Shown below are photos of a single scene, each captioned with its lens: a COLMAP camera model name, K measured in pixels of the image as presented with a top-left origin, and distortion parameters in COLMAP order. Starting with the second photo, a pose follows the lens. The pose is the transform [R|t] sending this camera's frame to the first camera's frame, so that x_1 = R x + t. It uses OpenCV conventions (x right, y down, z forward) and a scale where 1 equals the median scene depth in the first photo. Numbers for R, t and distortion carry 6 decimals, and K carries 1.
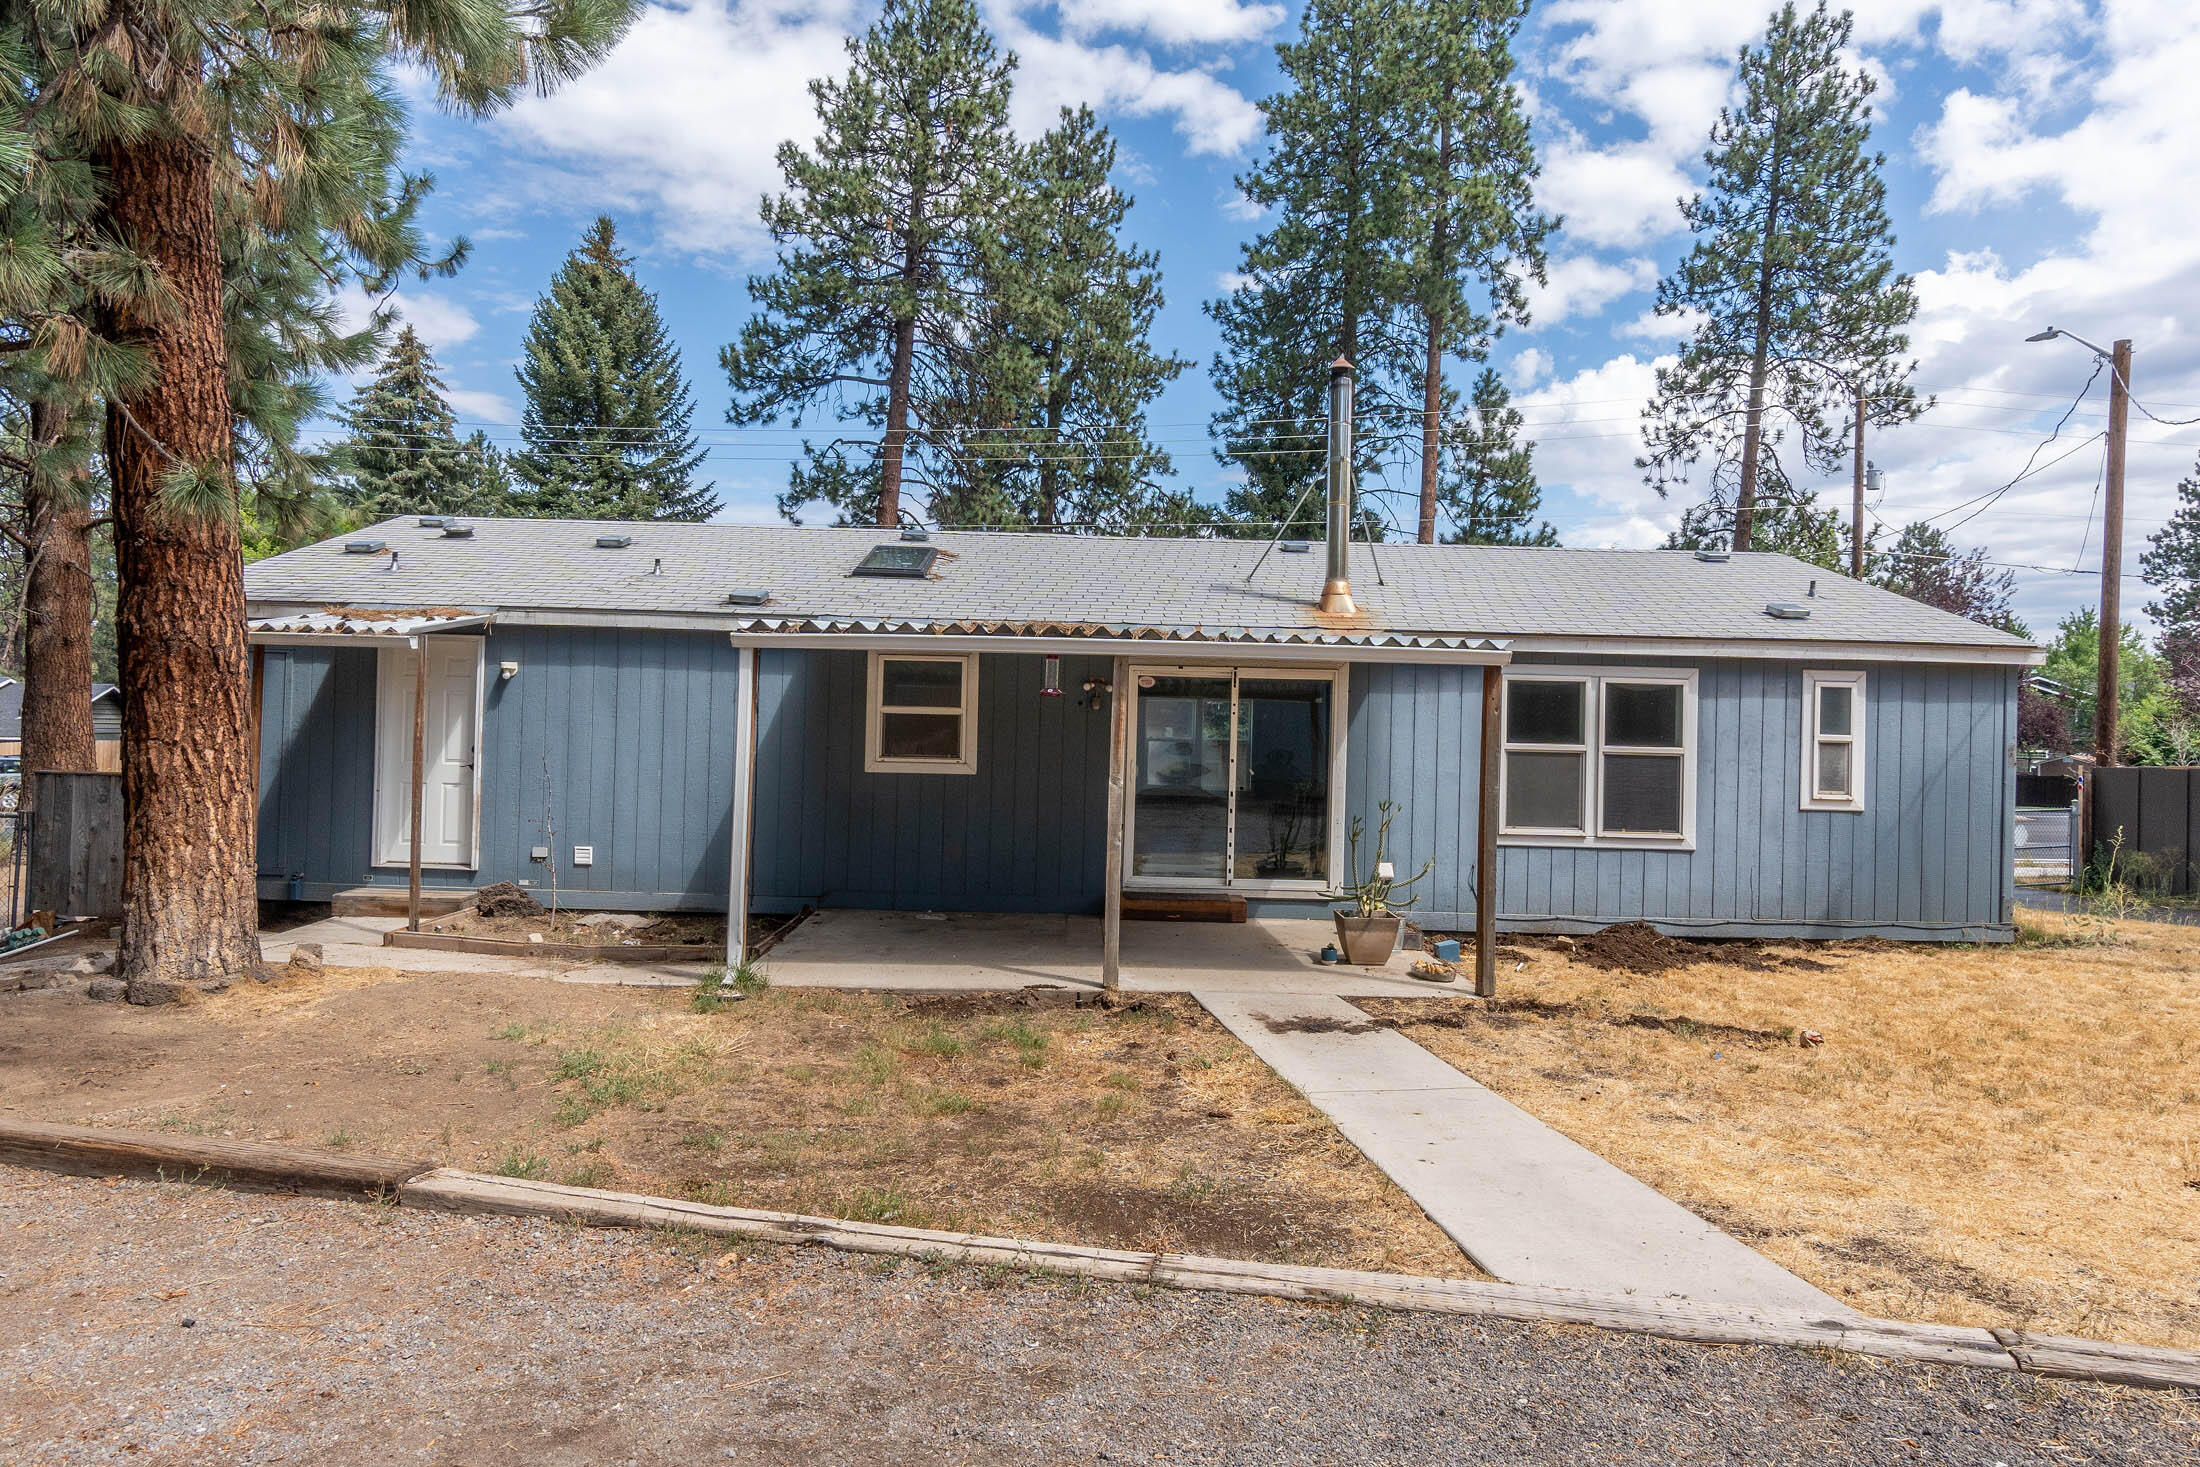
lens RADIAL K [[1342.2, 0, 1100.0], [0, 1342.2, 733.5], [0, 0, 1]] dist [-0.006850, -0.002317]
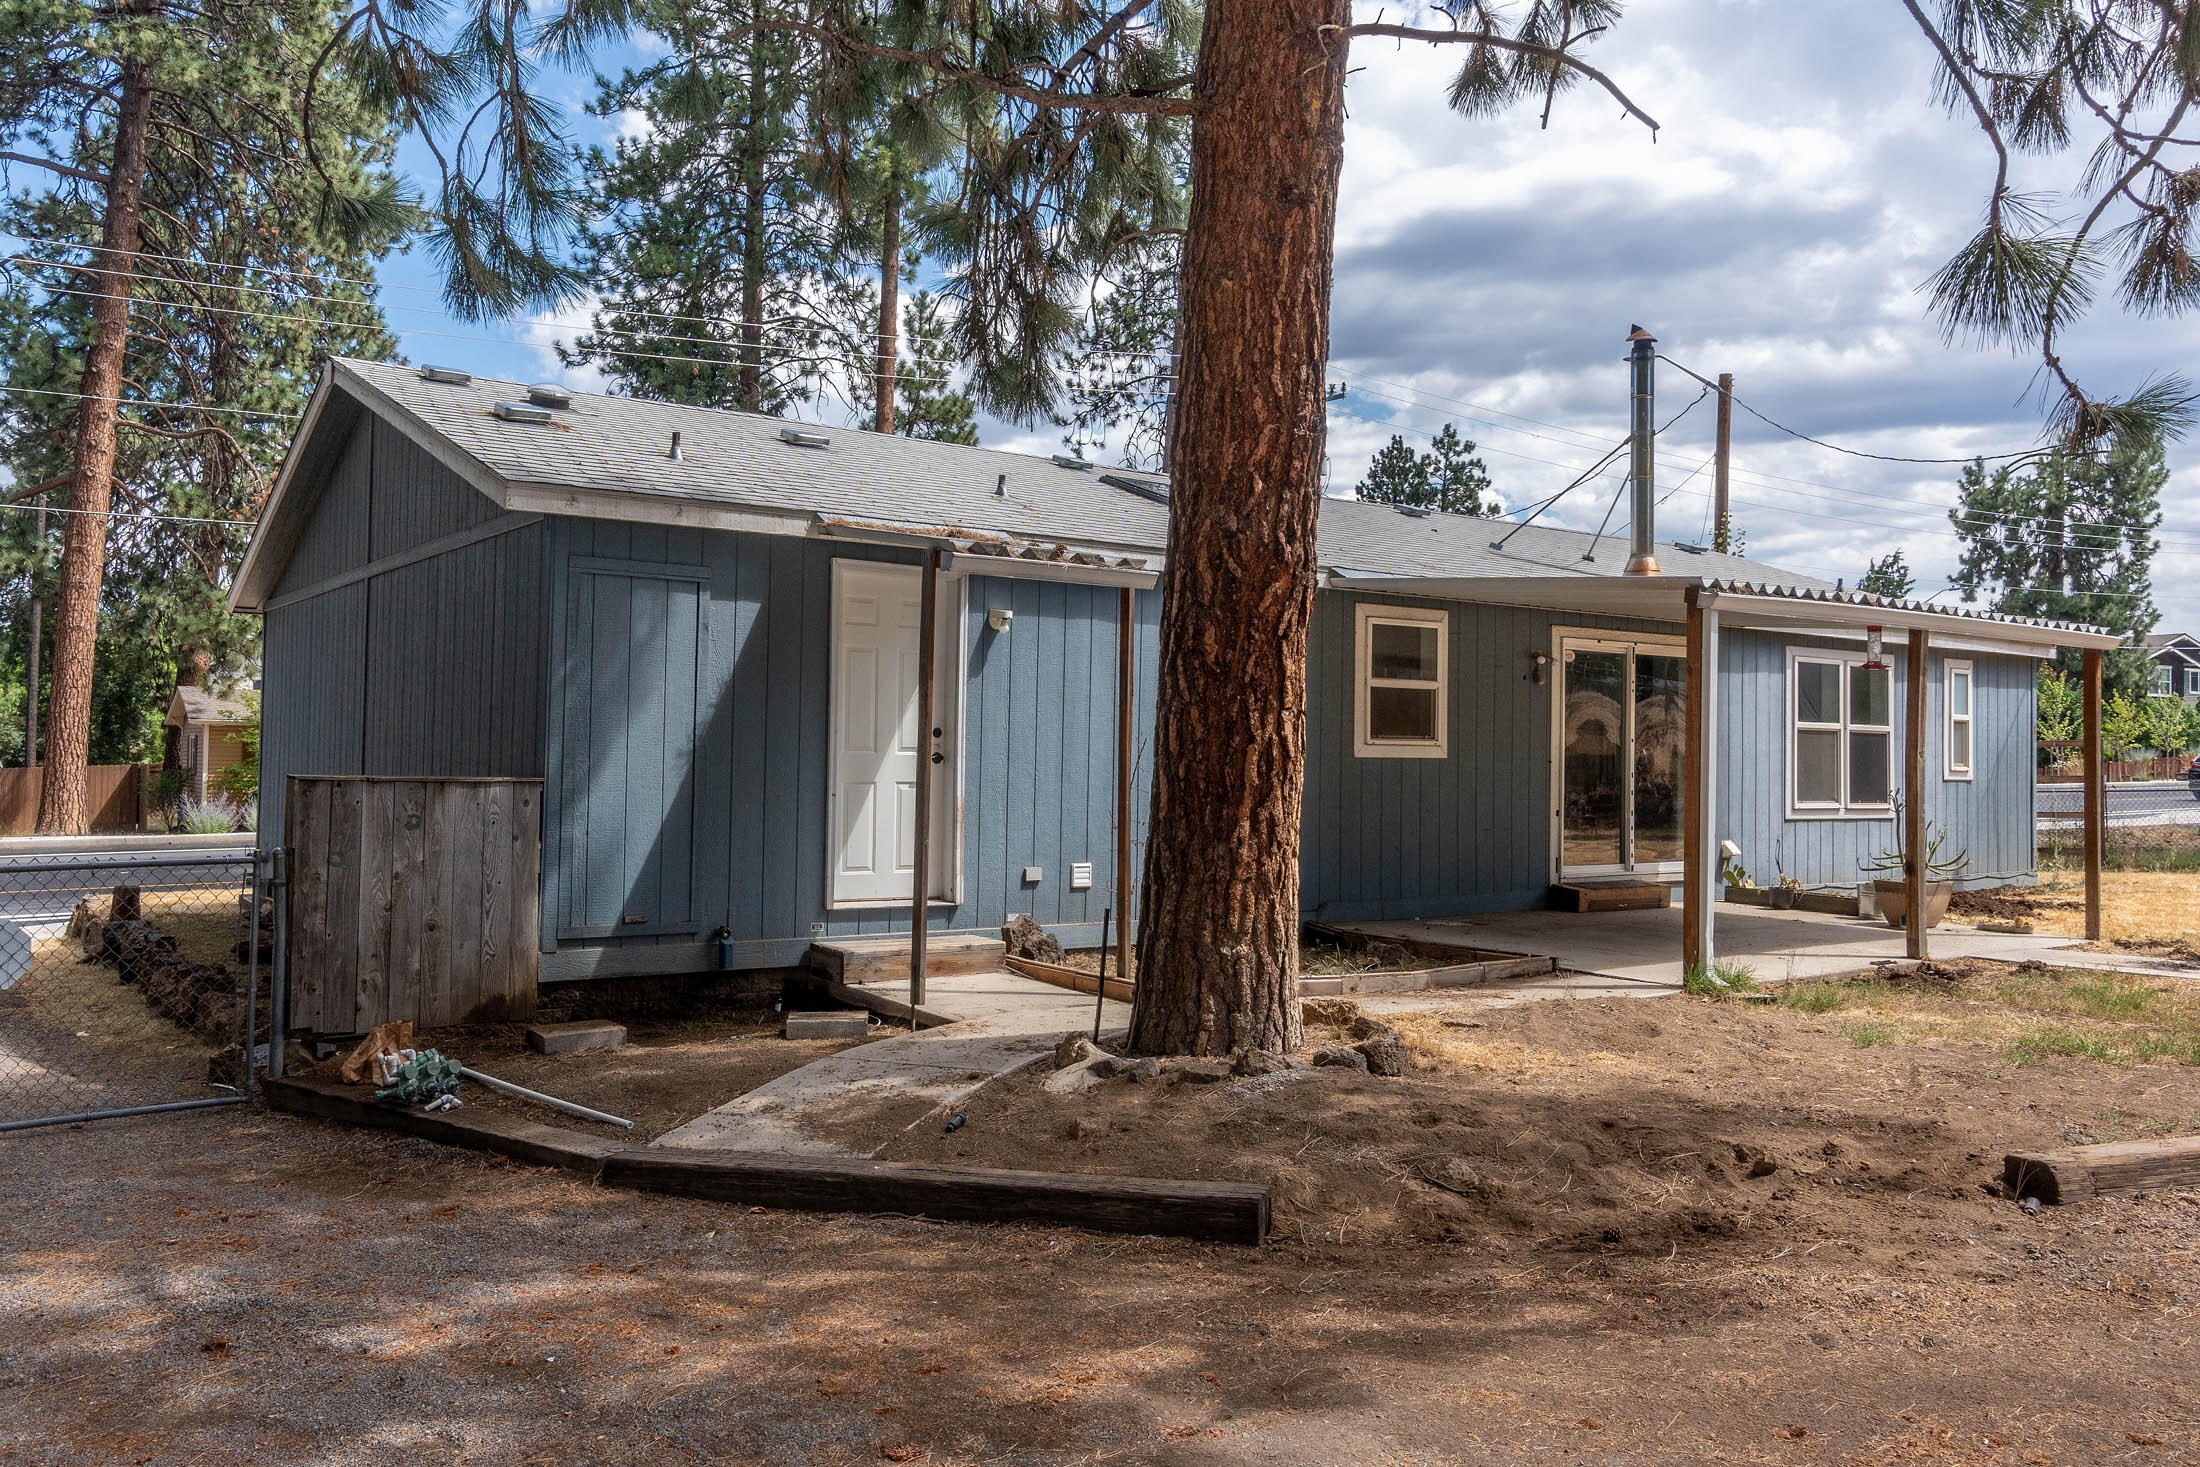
lens RADIAL K [[1696.8, 0, 1100.0], [0, 1696.8, 733.5], [0, 0, 1]] dist [0.003018, -0.005526]
pose [[0.815686, -0.005218, 0.578471, -0.911994], [0.003193, 0.999985, 0.004517, 0.008663], [-0.578486, -0.001838, 0.815690, 0.232472]]
